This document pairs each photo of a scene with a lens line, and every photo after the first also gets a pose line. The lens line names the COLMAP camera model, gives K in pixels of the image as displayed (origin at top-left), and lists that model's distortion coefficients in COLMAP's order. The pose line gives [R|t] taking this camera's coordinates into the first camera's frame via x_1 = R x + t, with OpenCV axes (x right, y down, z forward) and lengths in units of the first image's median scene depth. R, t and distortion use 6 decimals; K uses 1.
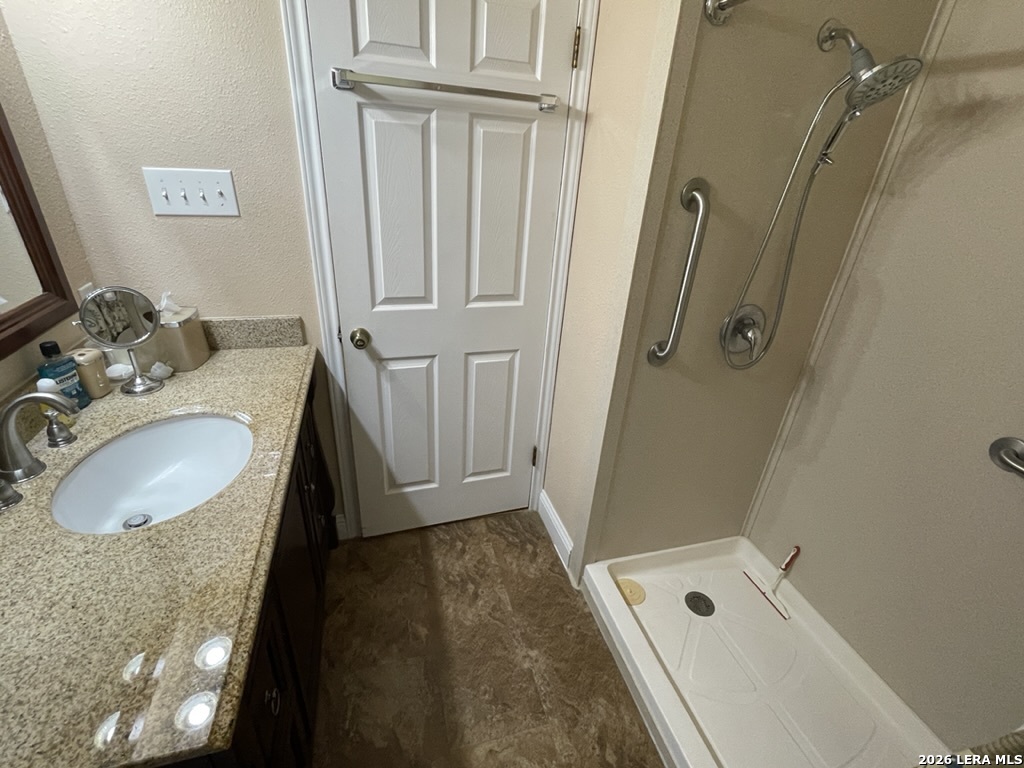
lens RADIAL K [[464.4, 0, 511.7], [0, 464.4, 383.9], [0, 0, 1]] dist [-0.004270, -0.000021]
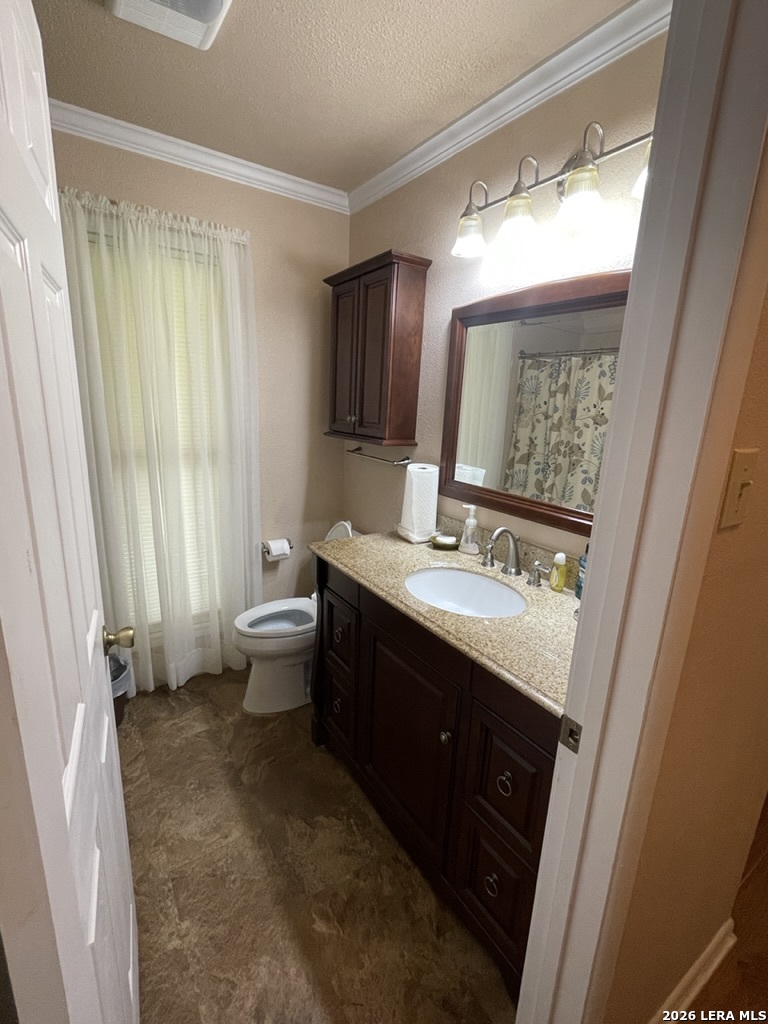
lens RADIAL K [[464.4, 0, 381.1], [0, 464.4, 512.5], [0, 0, 1]] dist [-0.004270, -0.000021]
pose [[-0.949772, -0.021365, -0.312213, -0.028126], [-0.218992, 0.758064, 0.614314, -0.560512], [0.223553, 0.651830, -0.724666, 1.208032]]
